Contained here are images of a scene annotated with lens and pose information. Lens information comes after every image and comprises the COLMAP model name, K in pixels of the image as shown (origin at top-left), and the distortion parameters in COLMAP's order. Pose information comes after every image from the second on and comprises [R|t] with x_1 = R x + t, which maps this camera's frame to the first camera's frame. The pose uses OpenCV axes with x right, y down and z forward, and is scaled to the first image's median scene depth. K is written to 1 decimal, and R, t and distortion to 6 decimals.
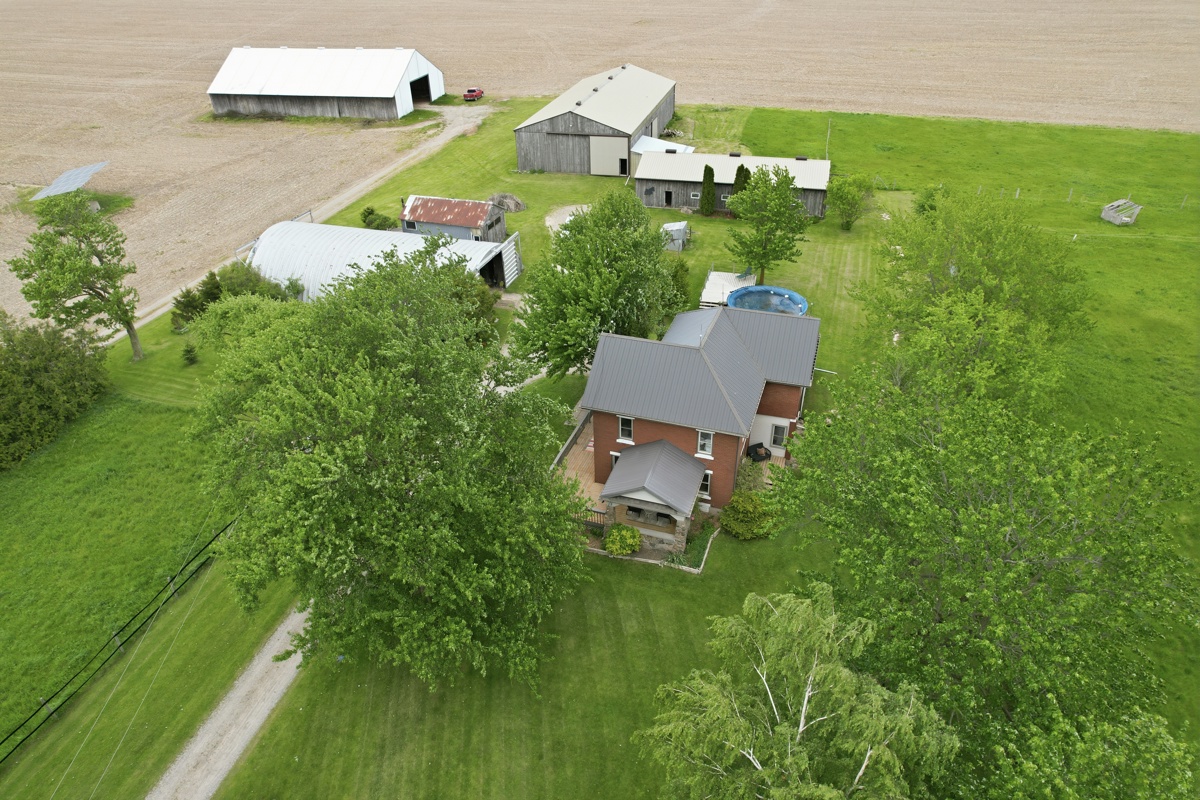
lens RADIAL K [[766.9, 0, 600.0], [0, 766.9, 400.0], [0, 0, 1]] dist [-0.072628, 0.076628]
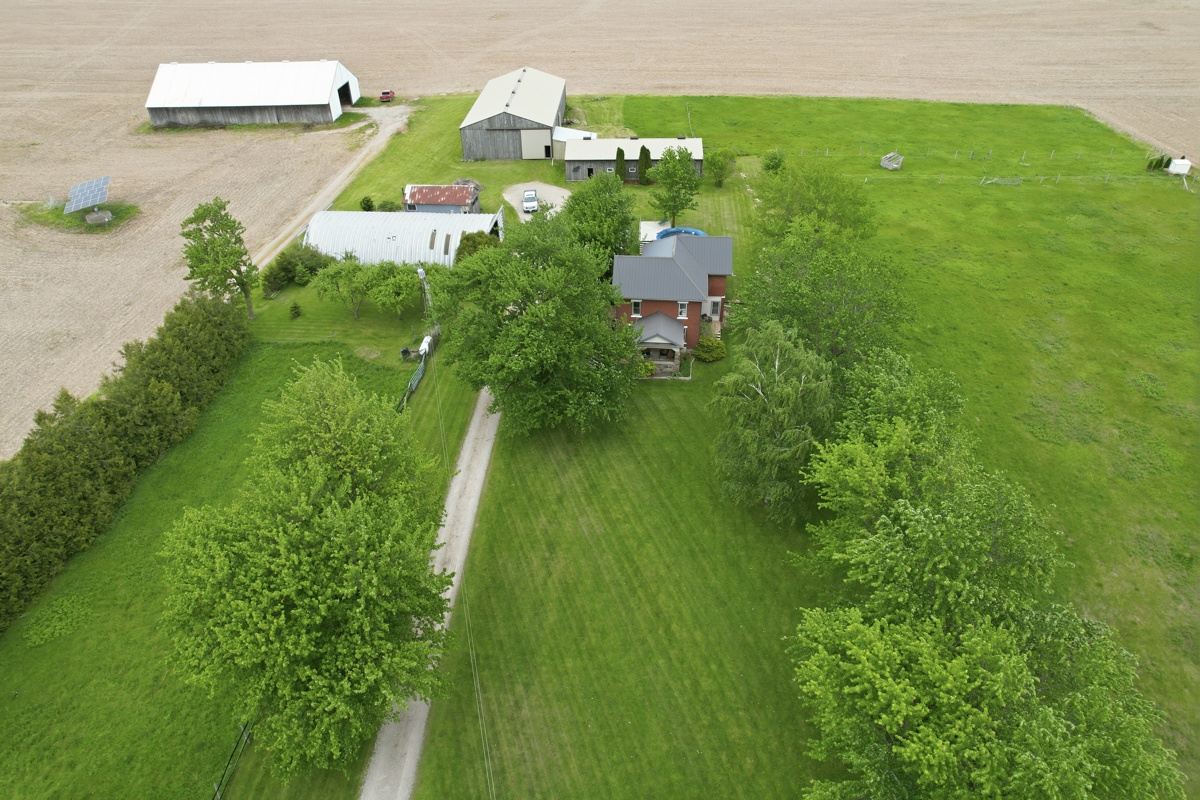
lens RADIAL K [[766.9, 0, 600.0], [0, 766.9, 400.0], [0, 0, 1]] dist [-0.072628, 0.076628]
pose [[0.974504, -0.125943, 0.185689, -0.180894], [0.119602, 0.991801, 0.045009, 0.071519], [-0.189836, -0.021653, 0.981577, -0.319608]]
